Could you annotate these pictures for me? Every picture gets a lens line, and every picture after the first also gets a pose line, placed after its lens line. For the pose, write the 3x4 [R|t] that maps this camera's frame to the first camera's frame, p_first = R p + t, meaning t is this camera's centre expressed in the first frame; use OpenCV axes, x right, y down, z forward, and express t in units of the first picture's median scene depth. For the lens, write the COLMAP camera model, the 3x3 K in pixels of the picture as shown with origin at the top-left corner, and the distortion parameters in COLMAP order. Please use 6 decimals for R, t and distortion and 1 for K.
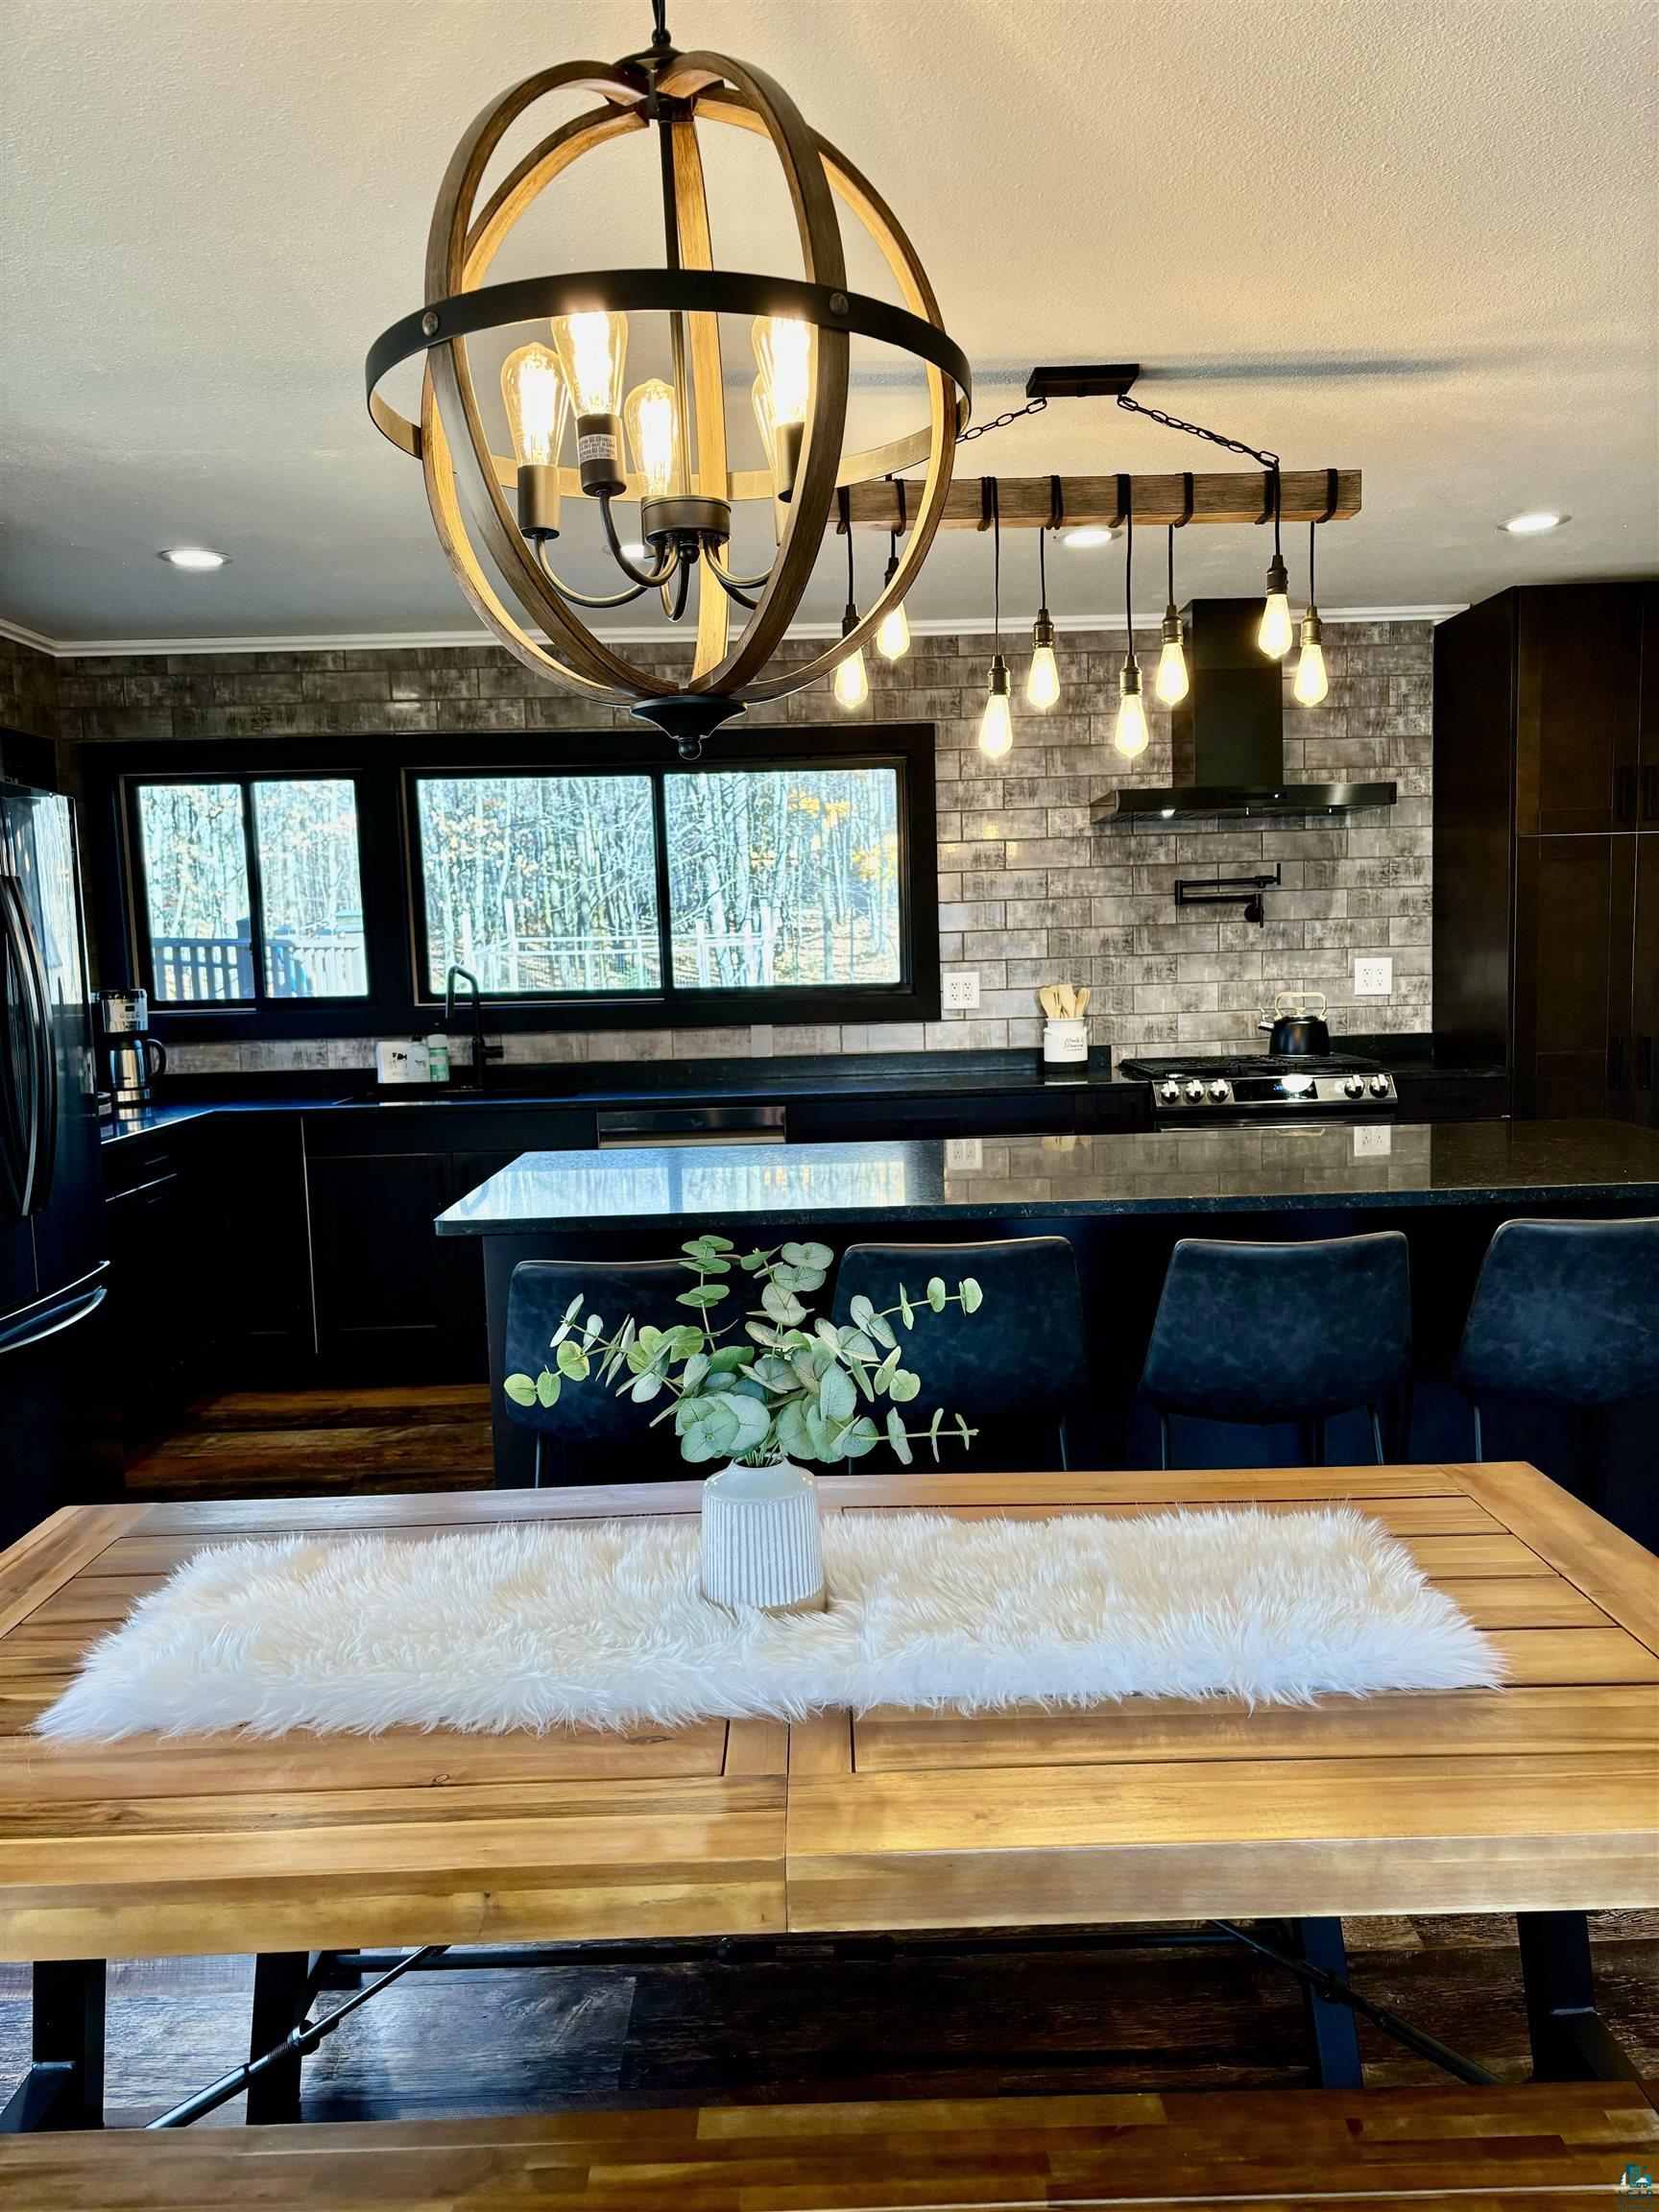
lens RADIAL K [[1650.4, 0, 828.3], [0, 1650.4, 1149.2], [0, 0, 1]] dist [0.034455, -0.066155]
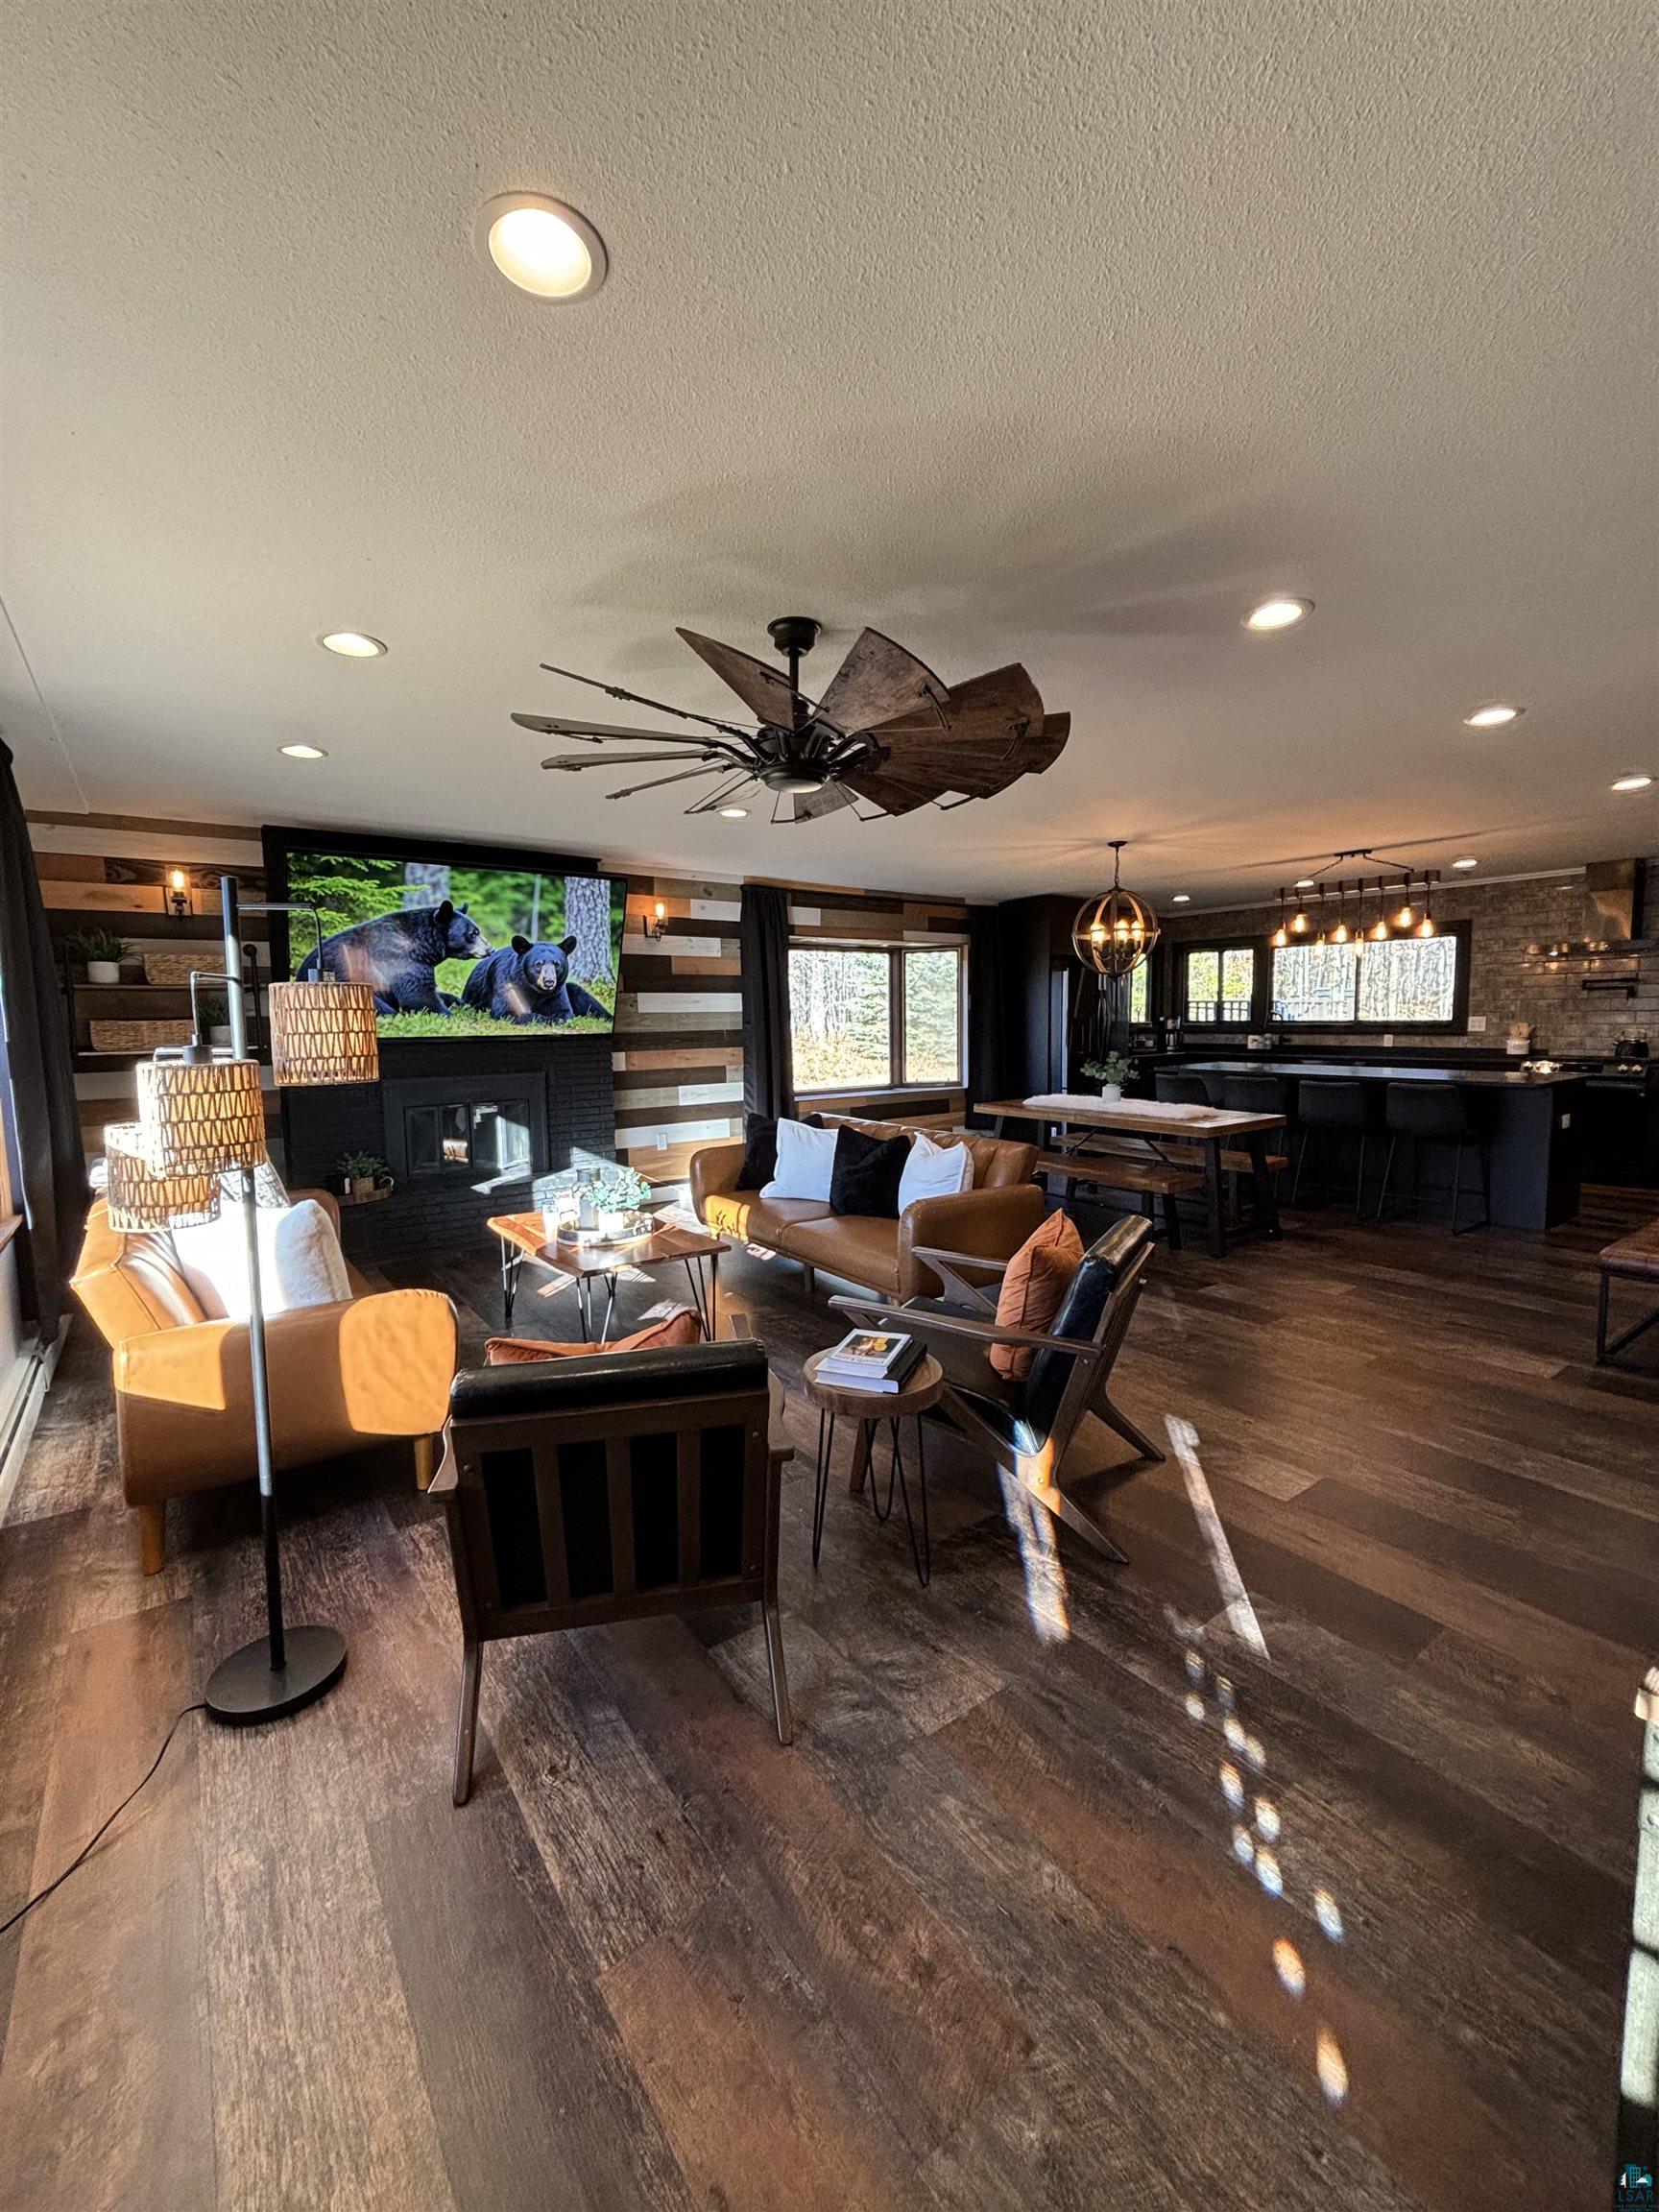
lens RADIAL K [[895.2, 0, 836.5], [0, 895.2, 1104.5], [0, 0, 1]] dist [-0.002261, -0.000360]
pose [[0.579947, 0.101483, -0.808309, 0.632347], [-0.102651, 0.993405, 0.051071, 0.055545], [0.808161, 0.053356, 0.586540, -0.575848]]
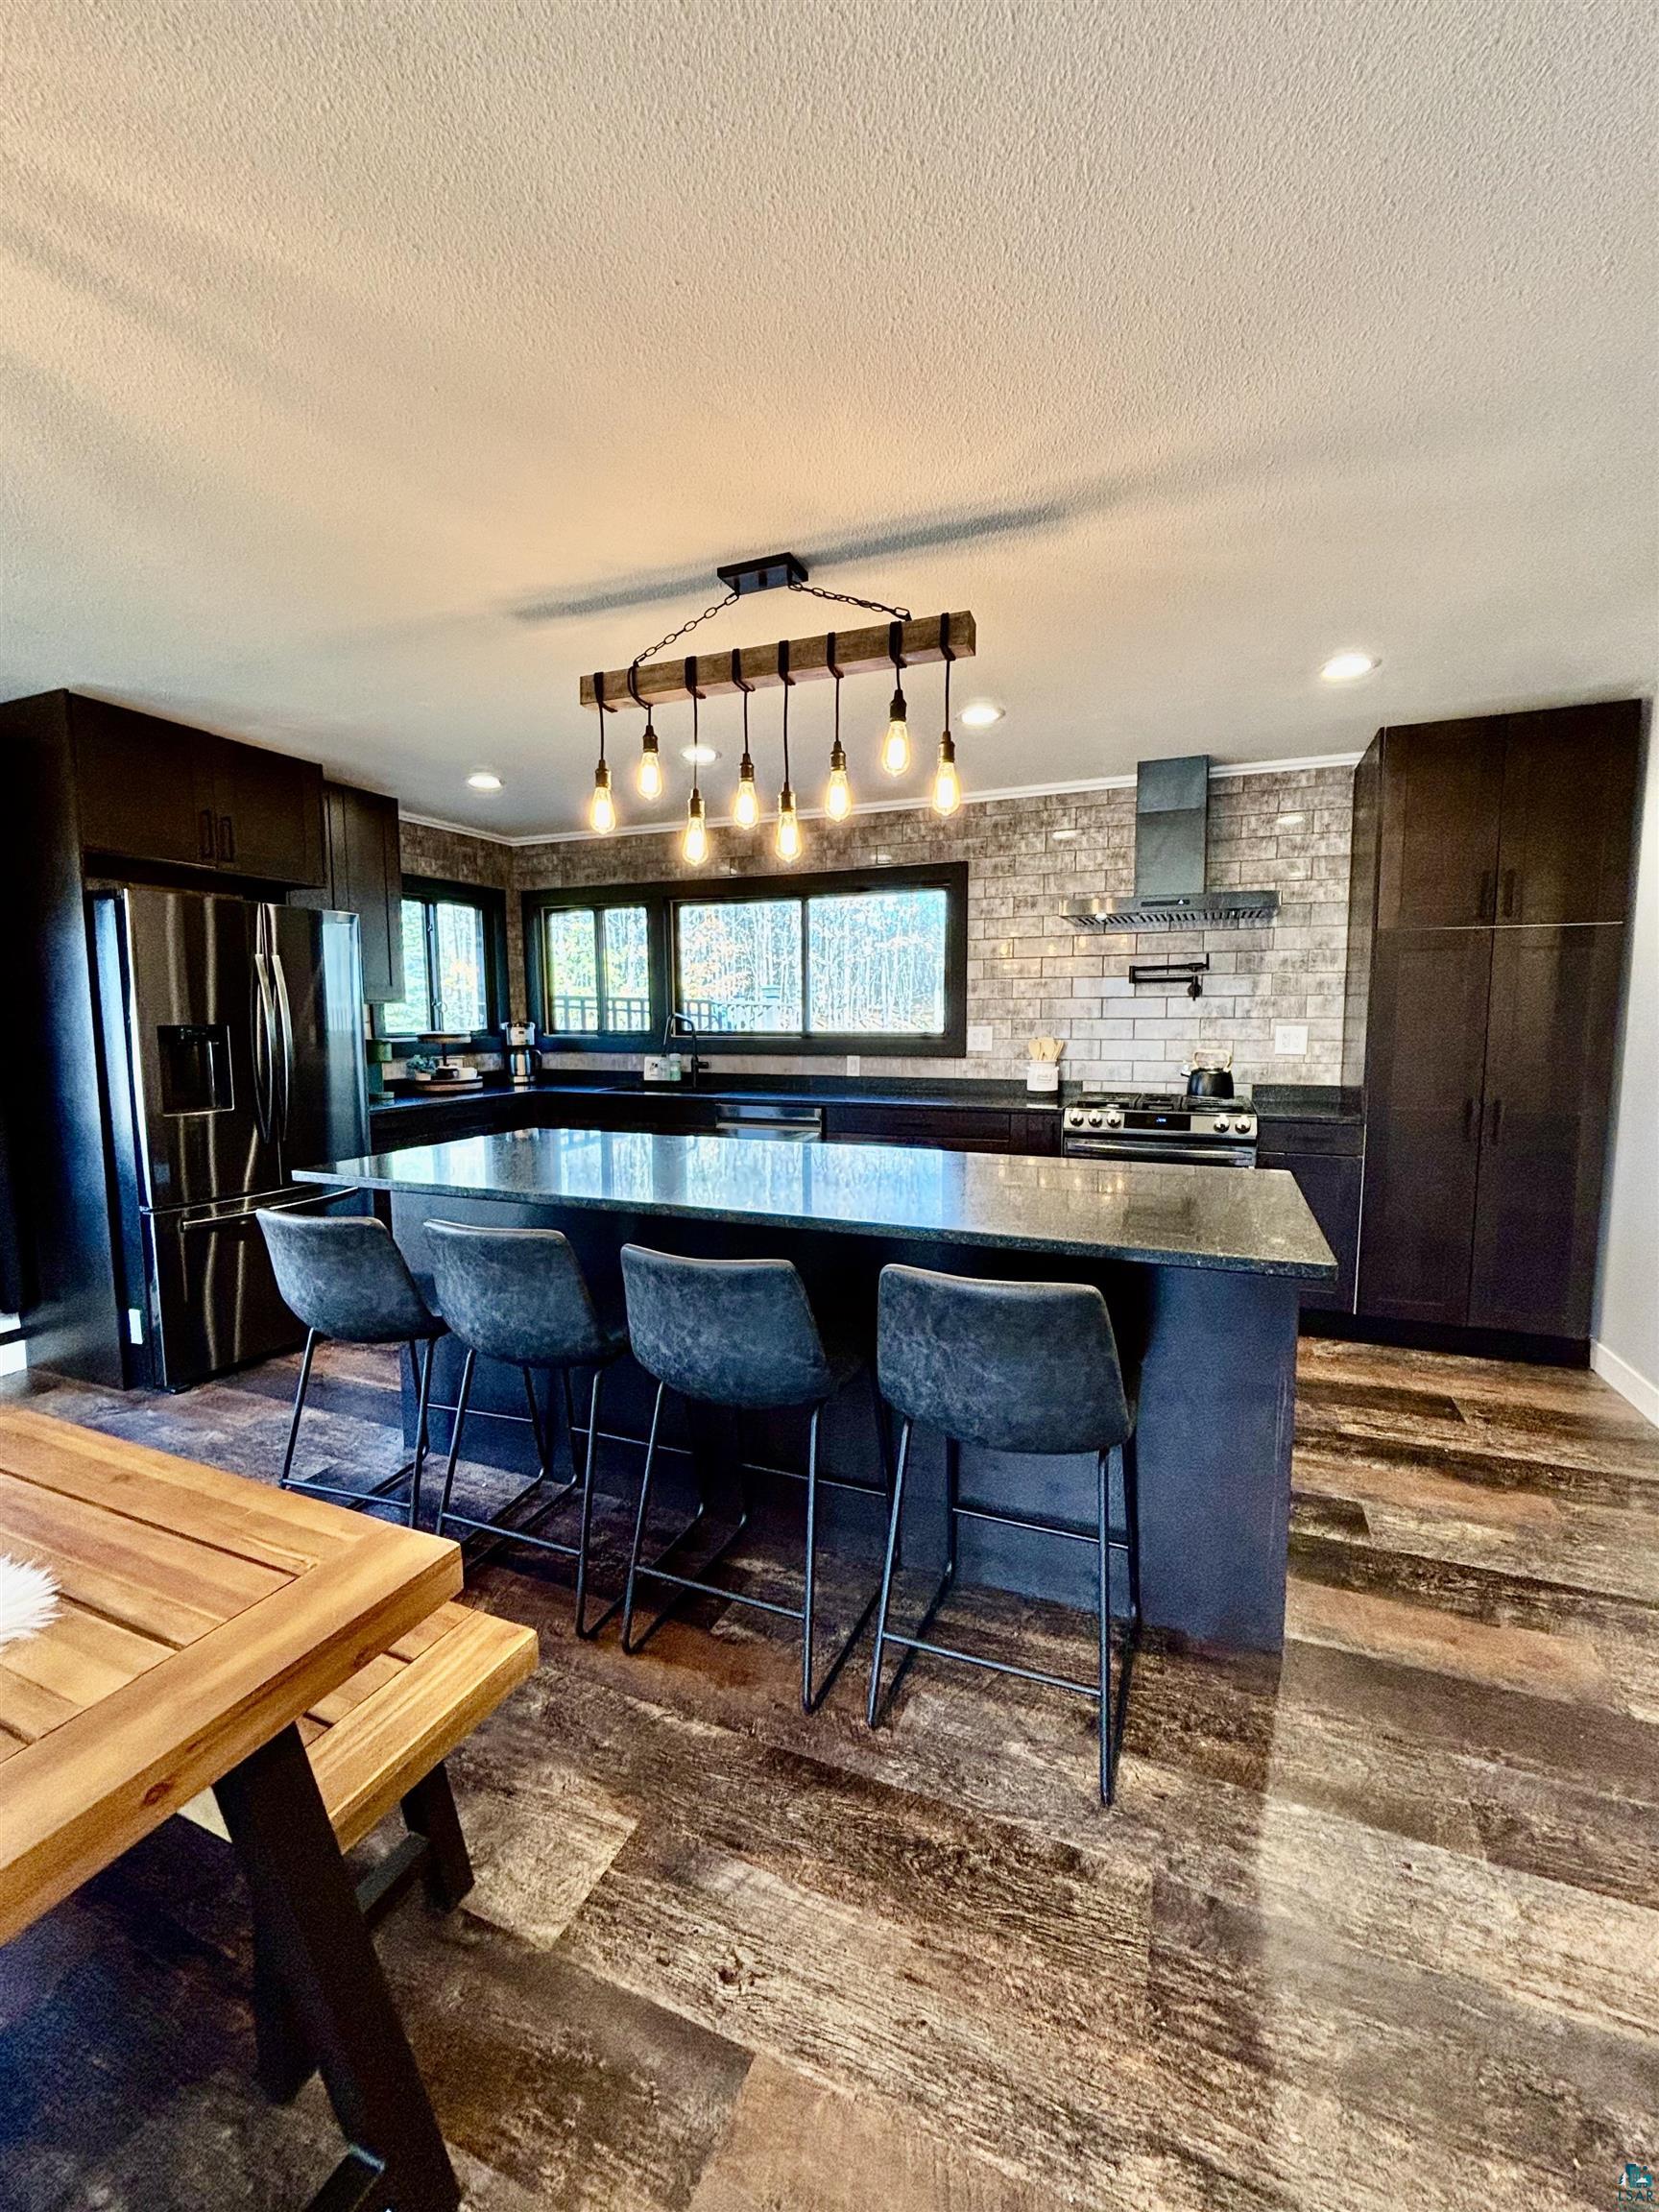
lens RADIAL K [[888.8, 0, 829.5], [0, 888.8, 1106.0], [0, 0, 1]] dist [-0.001342, -0.000316]
pose [[0.915005, 0.066581, -0.397910, 0.282661], [-0.072330, 0.997381, 0.000564, -0.026757], [0.396905, 0.028265, 0.917424, 0.215135]]
